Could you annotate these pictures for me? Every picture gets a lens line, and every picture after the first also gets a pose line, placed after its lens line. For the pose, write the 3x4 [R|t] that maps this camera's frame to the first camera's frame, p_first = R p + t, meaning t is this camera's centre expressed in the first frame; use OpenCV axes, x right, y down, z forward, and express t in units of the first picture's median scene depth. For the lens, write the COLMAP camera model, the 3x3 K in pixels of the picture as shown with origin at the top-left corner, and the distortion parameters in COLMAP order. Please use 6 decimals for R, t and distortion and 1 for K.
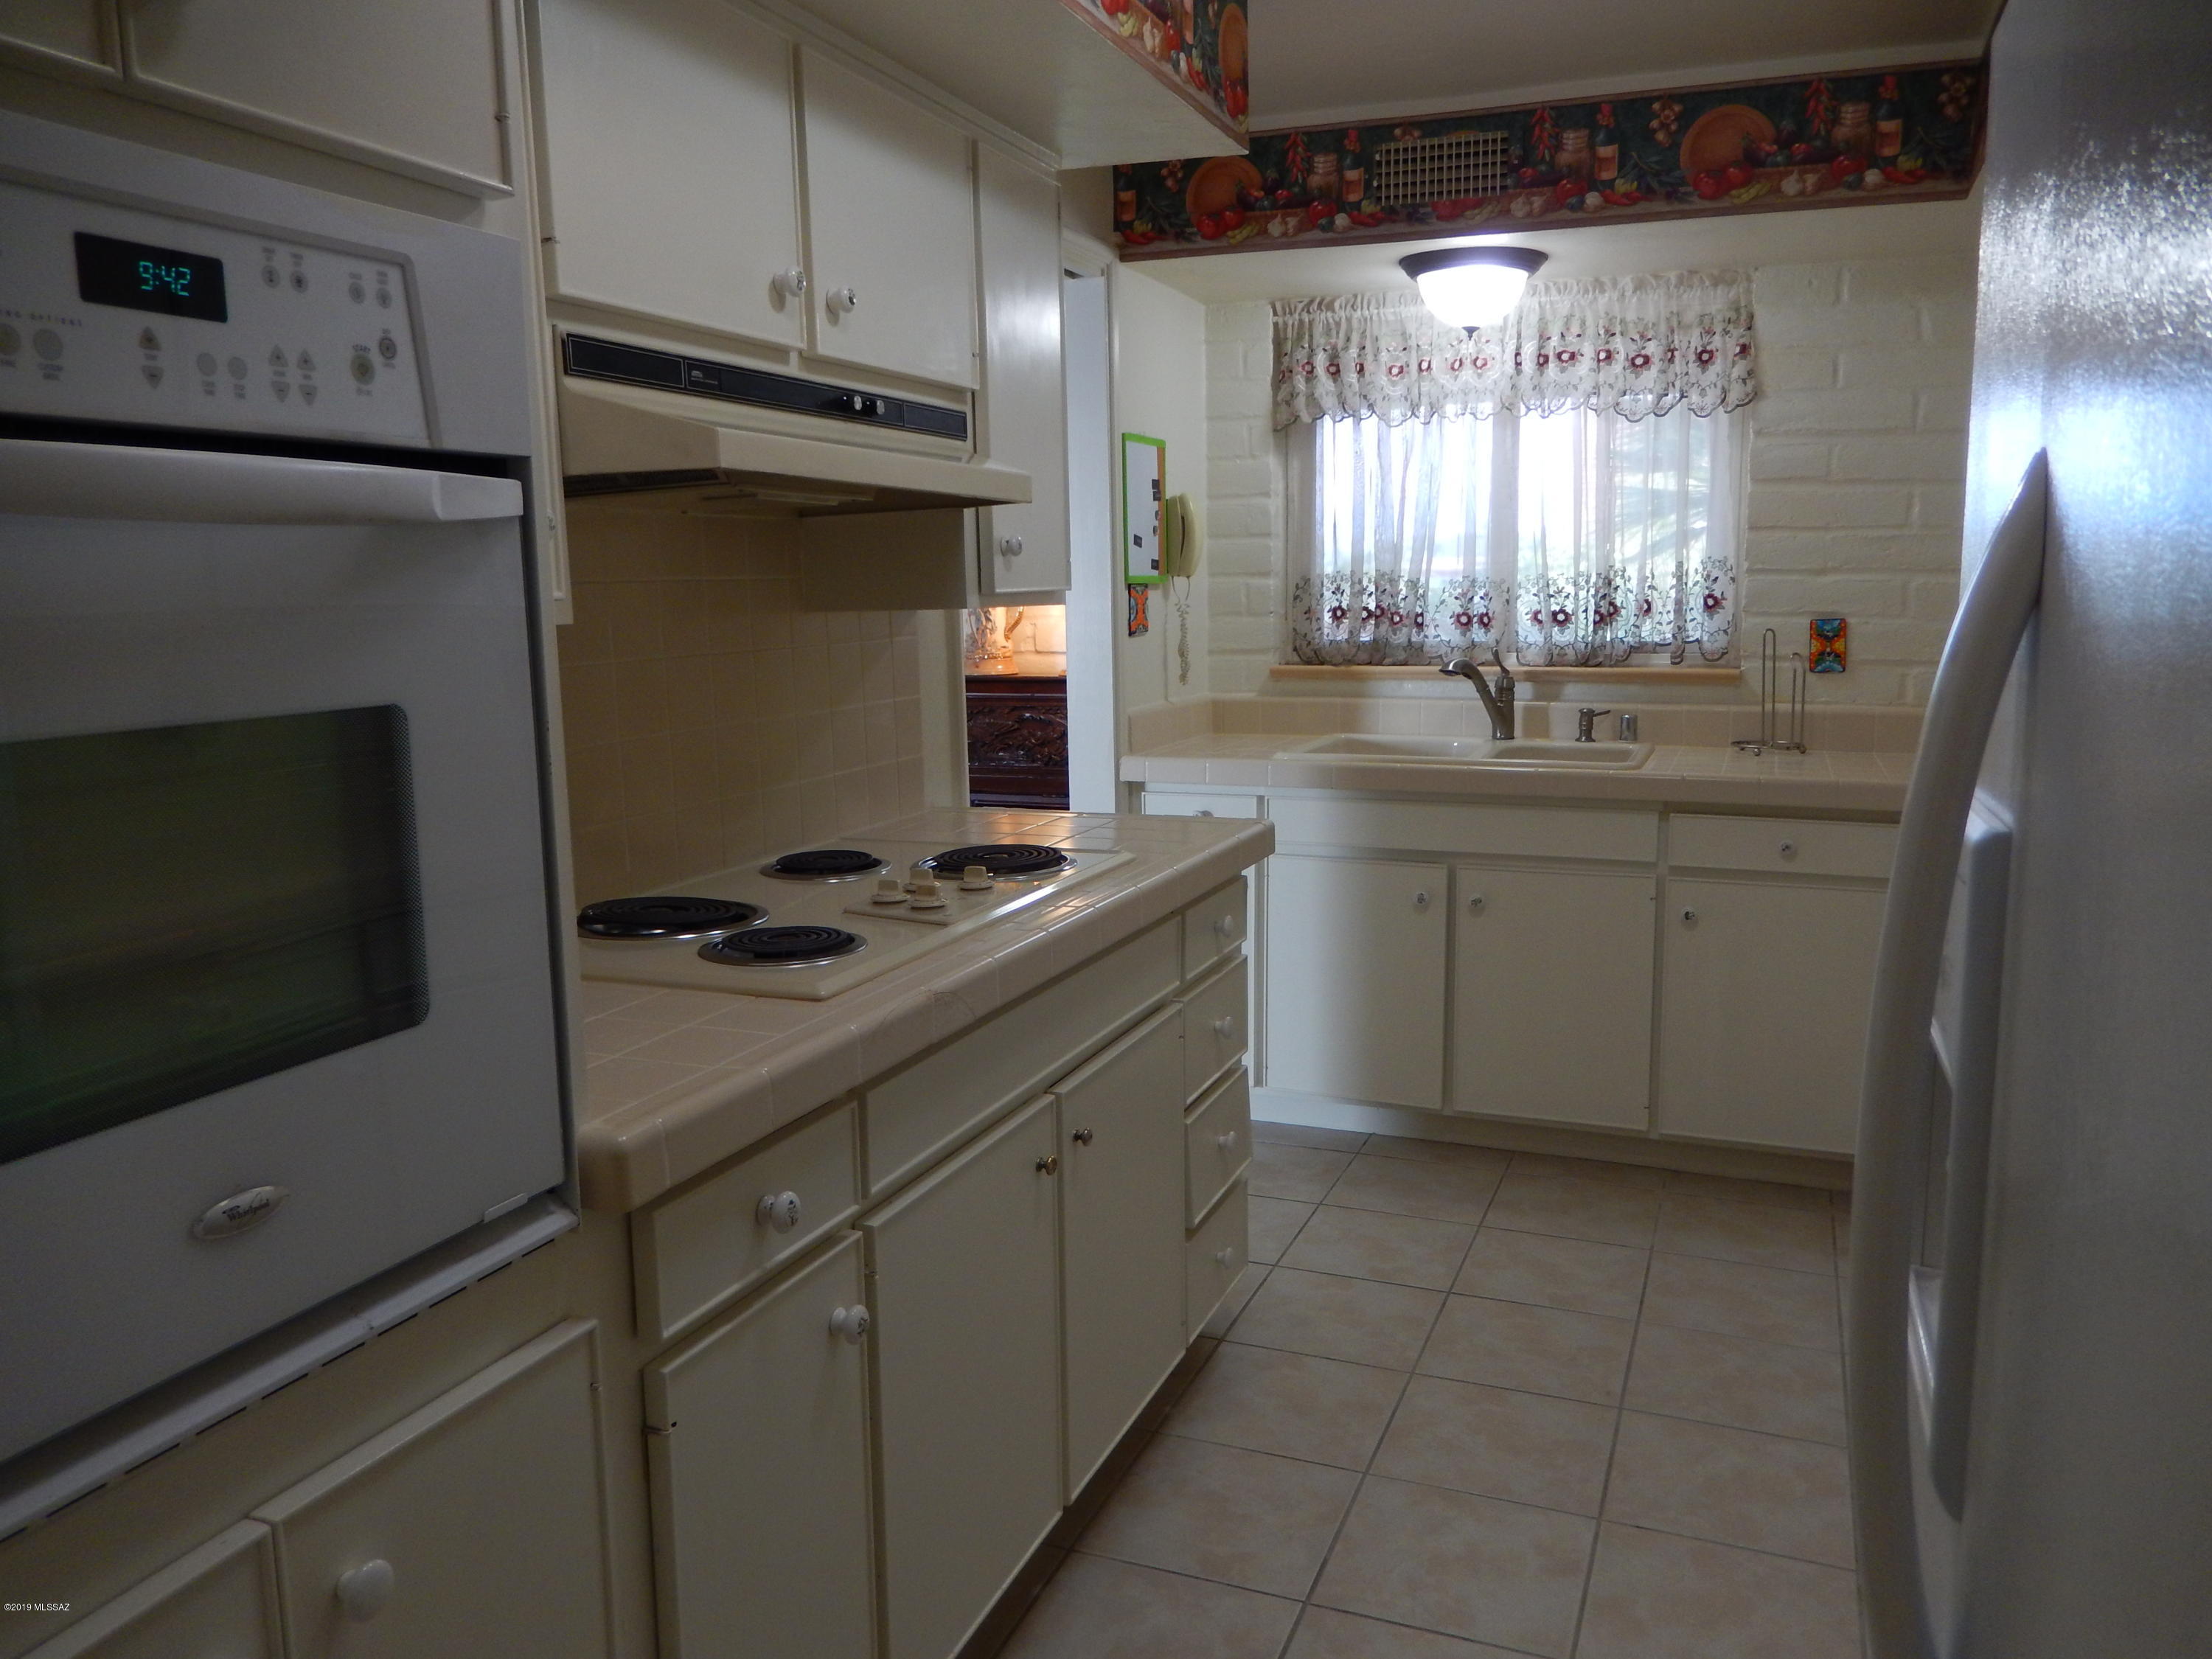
lens RADIAL K [[1665.6, 0, 1105.9], [0, 1665.6, 837.2], [0, 0, 1]] dist [-0.002536, -0.006993]
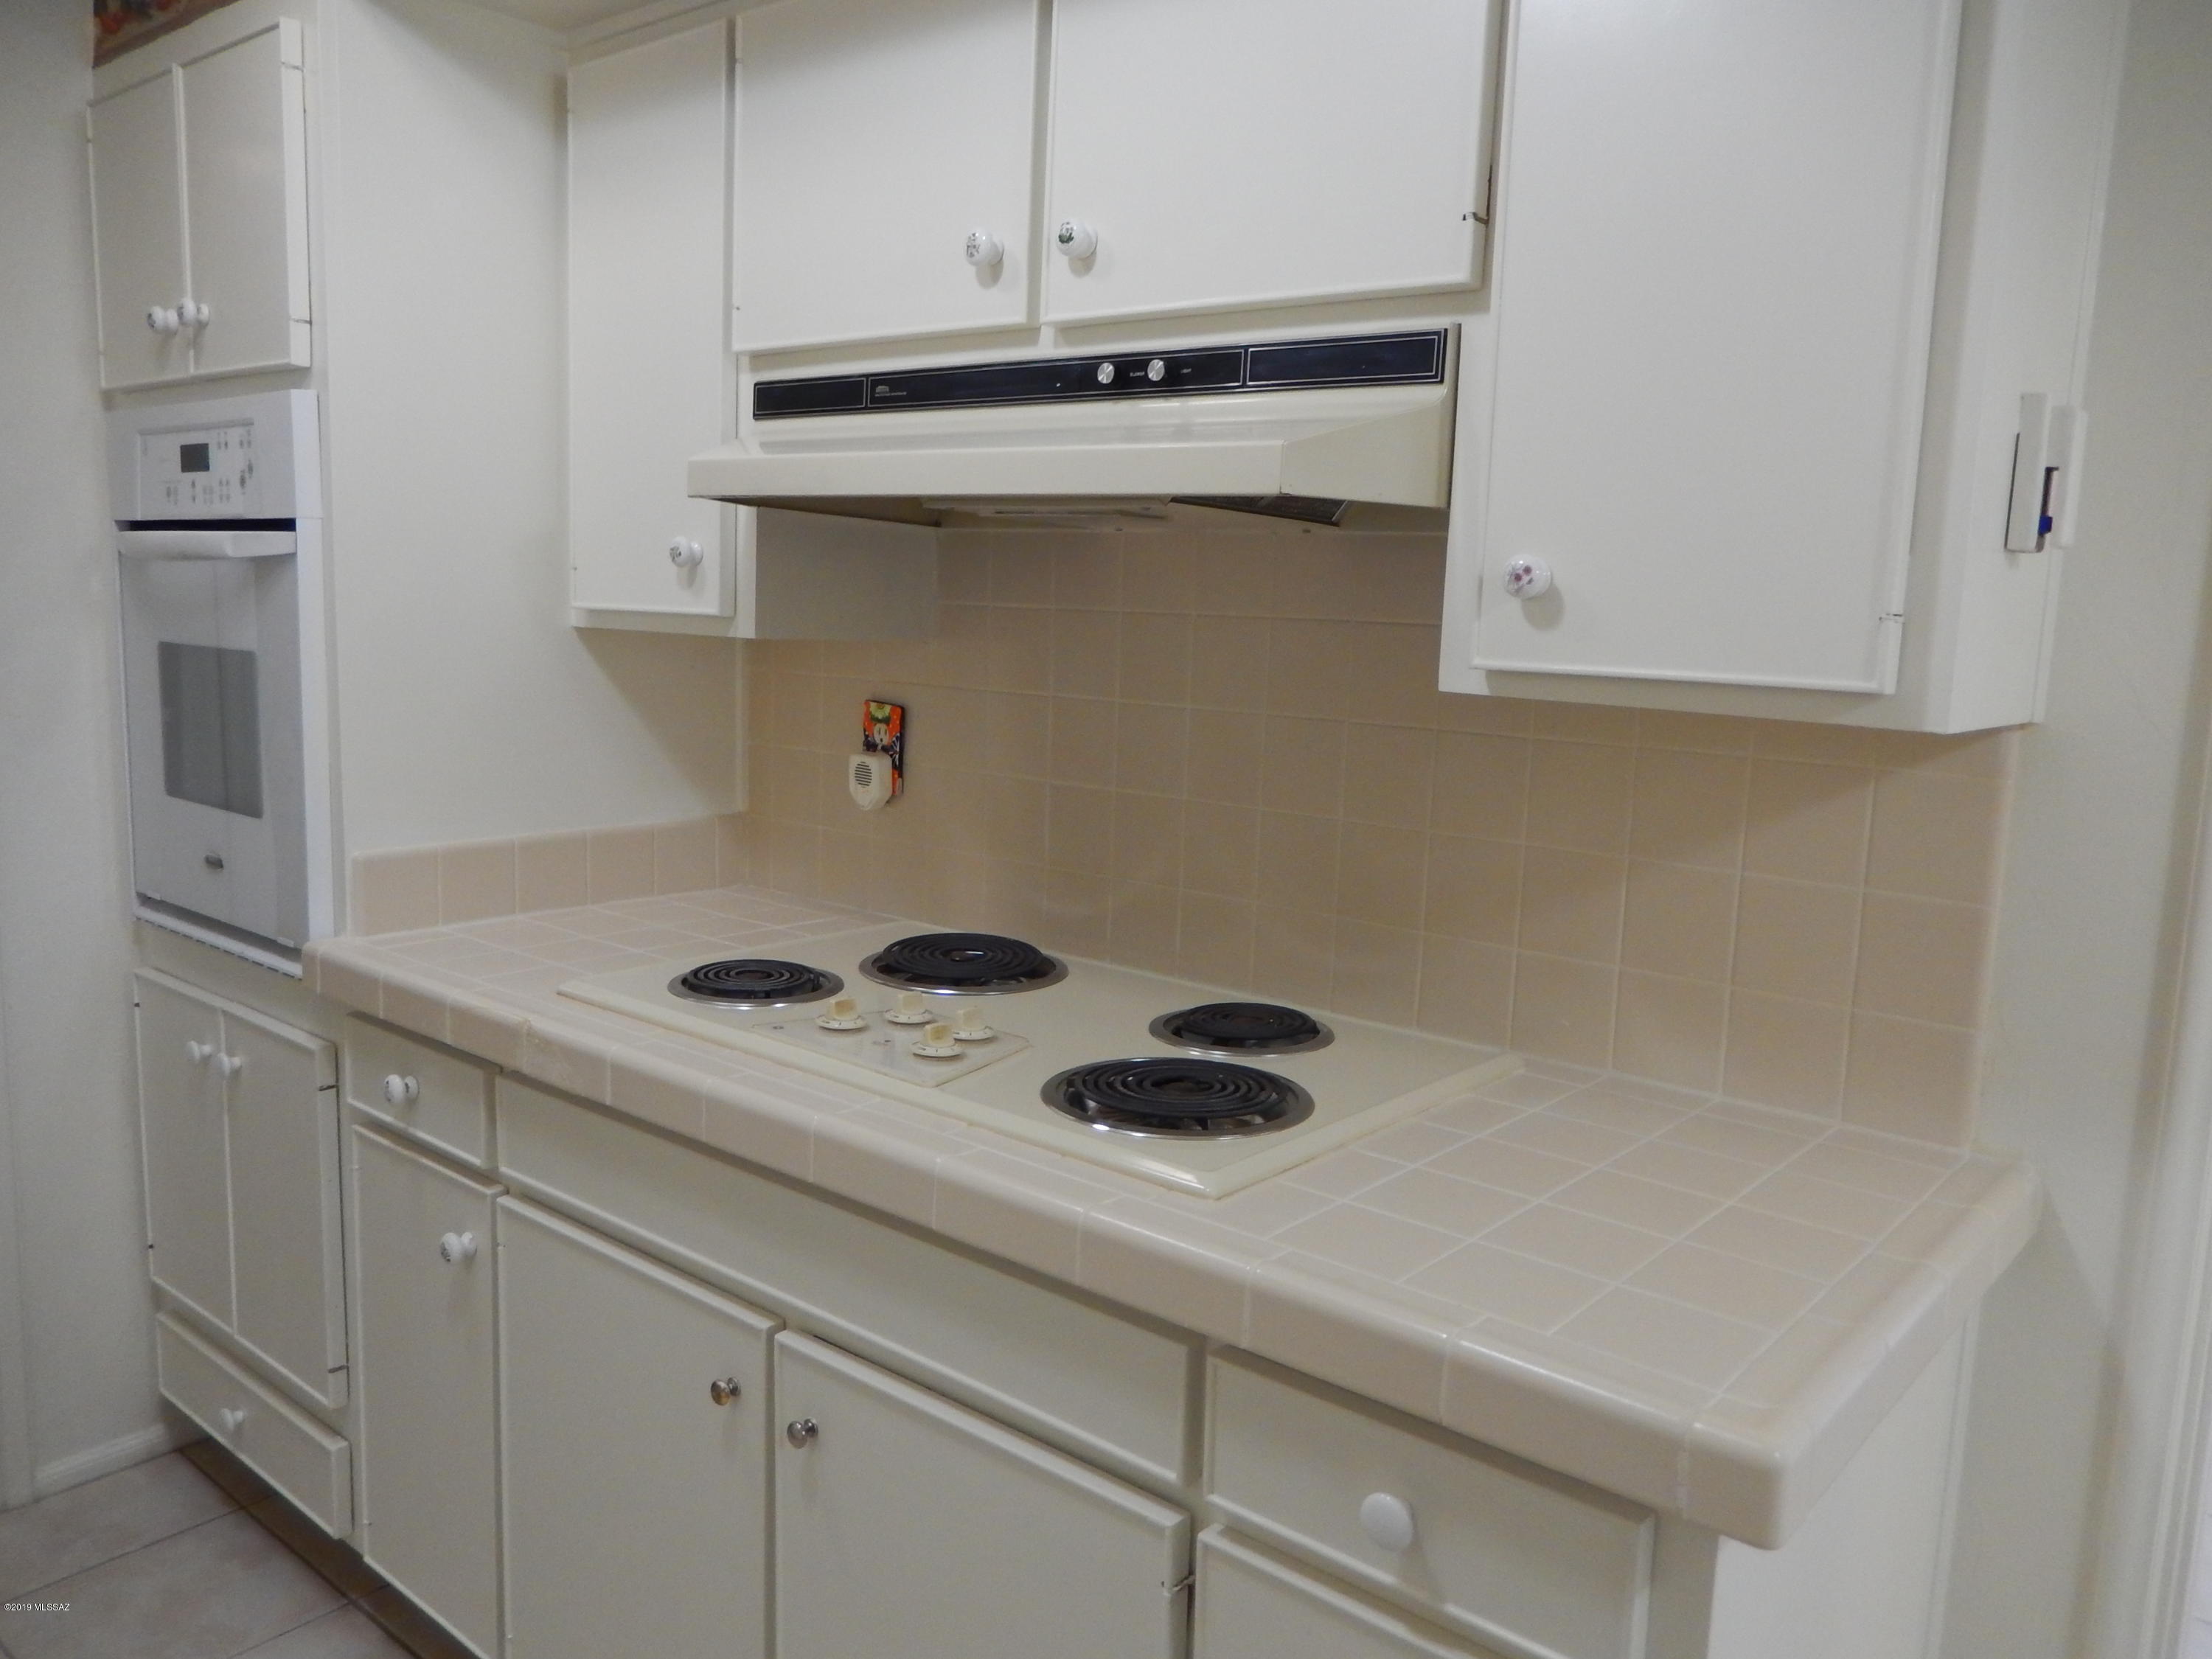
lens RADIAL K [[1665.6, 0, 1112.6], [0, 1665.6, 806.0], [0, 0, 1]] dist [-0.002536, -0.006993]
pose [[-0.308387, 0.142387, -0.940544, 0.160196], [-0.161742, 0.966489, 0.199347, -0.065356], [0.937410, 0.213602, -0.275023, 0.361248]]
